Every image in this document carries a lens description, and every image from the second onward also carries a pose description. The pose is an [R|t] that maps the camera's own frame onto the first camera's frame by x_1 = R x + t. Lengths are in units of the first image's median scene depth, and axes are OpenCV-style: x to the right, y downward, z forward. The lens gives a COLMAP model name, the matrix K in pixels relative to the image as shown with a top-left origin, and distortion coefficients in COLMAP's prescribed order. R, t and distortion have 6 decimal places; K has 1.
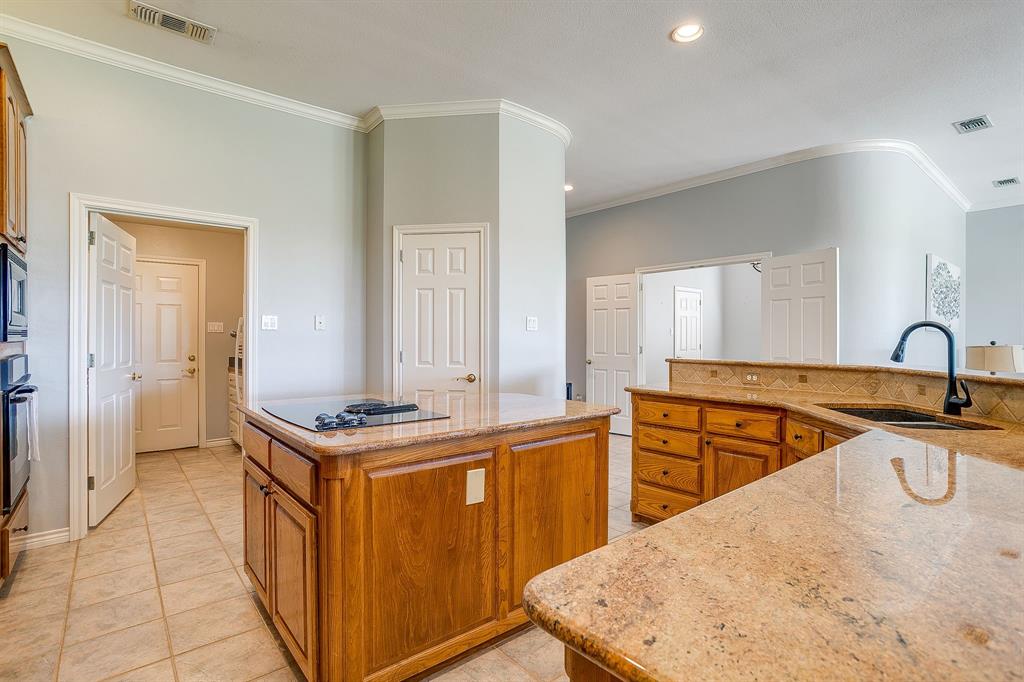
lens RADIAL K [[495.0, 0, 509.0], [0, 495.0, 338.7], [0, 0, 1]] dist [-0.041095, 0.018385]
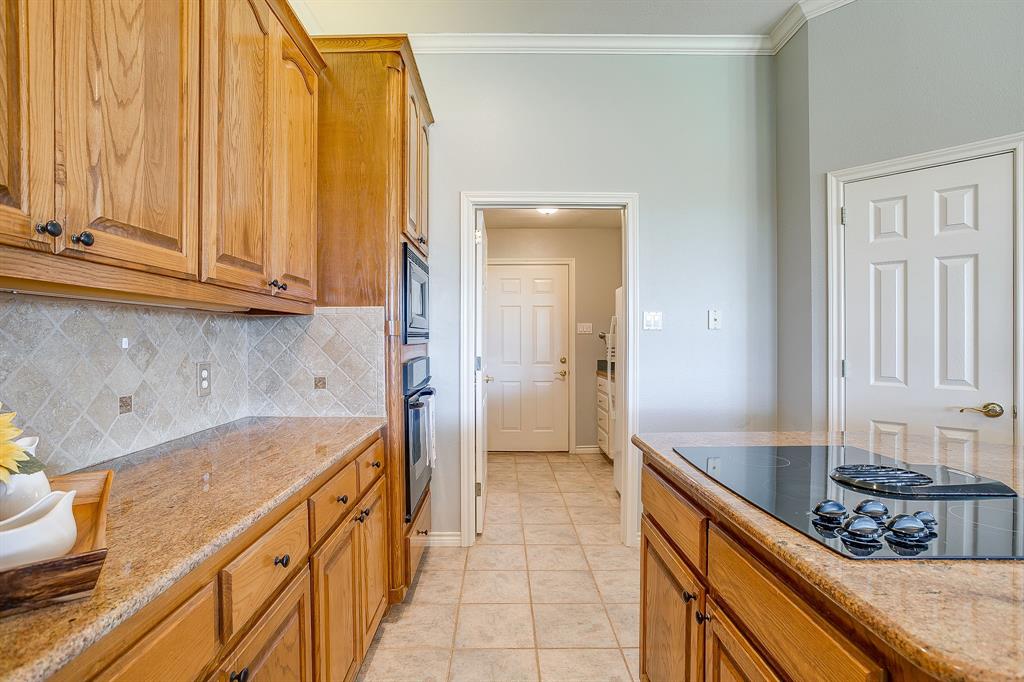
lens RADIAL K [[495.0, 0, 509.8], [0, 495.0, 345.1], [0, 0, 1]] dist [-0.041095, 0.018385]
pose [[0.783970, 0.006178, -0.620768, -0.203268], [0.001180, 0.999934, 0.011442, -0.002970], [0.620798, -0.009702, 0.783911, 0.269645]]
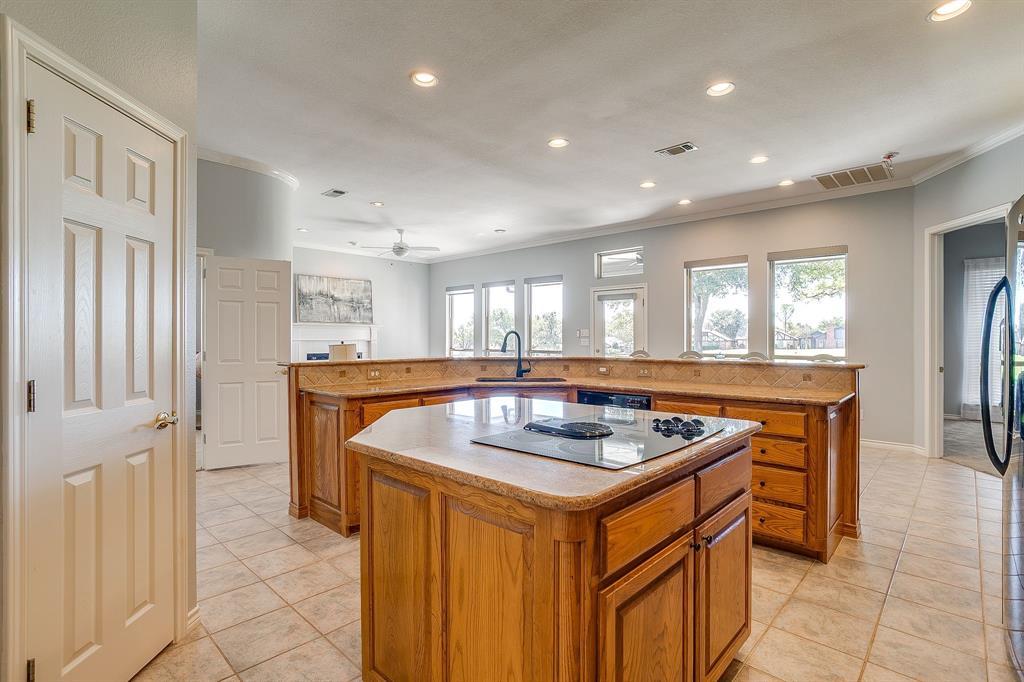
lens RADIAL K [[495.0, 0, 504.2], [0, 495.0, 336.3], [0, 0, 1]] dist [-0.041095, 0.018385]
pose [[-0.114608, 0.002502, 0.993408, -0.747739], [0.002036, 0.999995, -0.002284, -0.007011], [-0.993409, 0.001761, -0.114613, 0.863065]]
